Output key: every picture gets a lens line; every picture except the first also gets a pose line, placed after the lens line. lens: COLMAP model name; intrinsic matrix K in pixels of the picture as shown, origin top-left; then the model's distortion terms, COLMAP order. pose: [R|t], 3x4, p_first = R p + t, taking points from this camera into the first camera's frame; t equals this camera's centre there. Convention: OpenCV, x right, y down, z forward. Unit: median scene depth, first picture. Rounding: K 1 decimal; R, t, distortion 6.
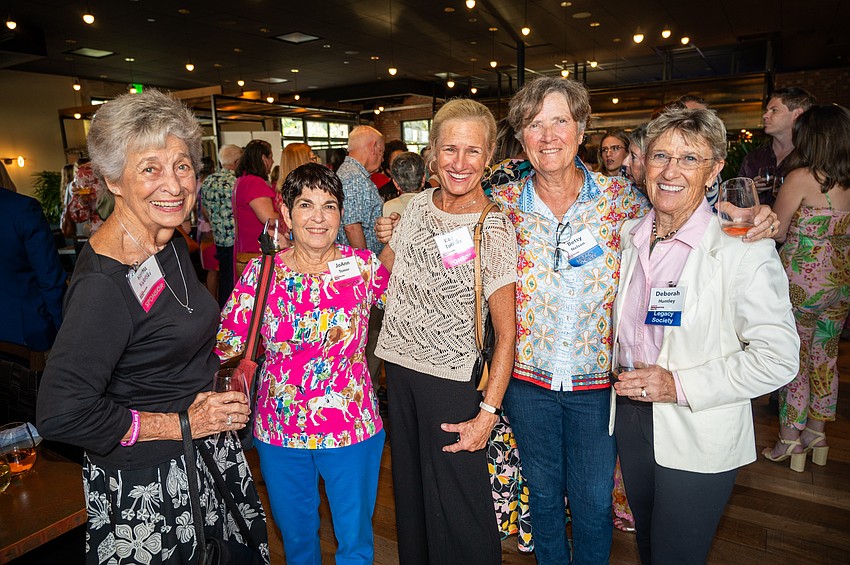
lens RADIAL K [[625.0, 0, 425.0], [0, 625.0, 282.5], [0, 0, 1]] dist [0.007930, 0.002437]
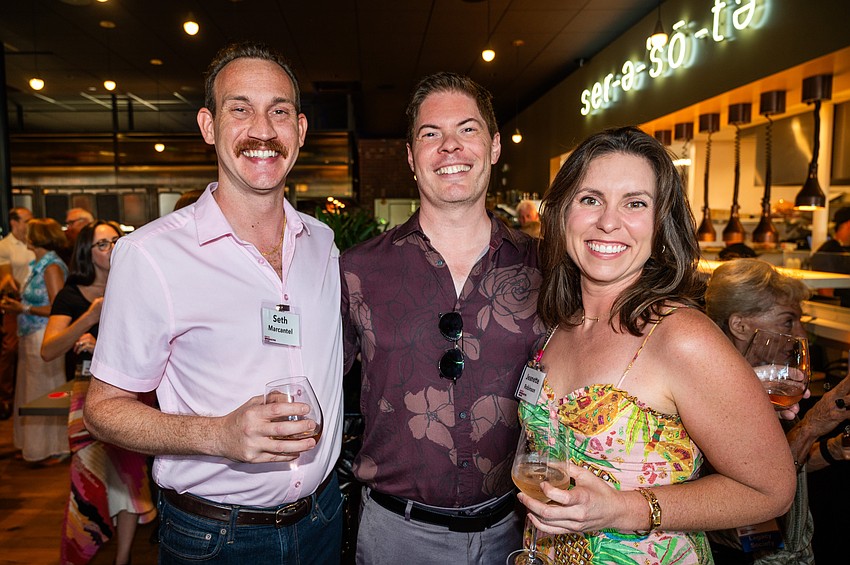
lens RADIAL K [[625.0, 0, 425.0], [0, 625.0, 282.5], [0, 0, 1]] dist [0.007930, 0.002437]
pose [[0.825873, -0.030672, 0.563022, 0.143673], [0.082004, 0.994437, -0.066114, -0.068029], [-0.557861, 0.100772, 0.823793, 0.261627]]
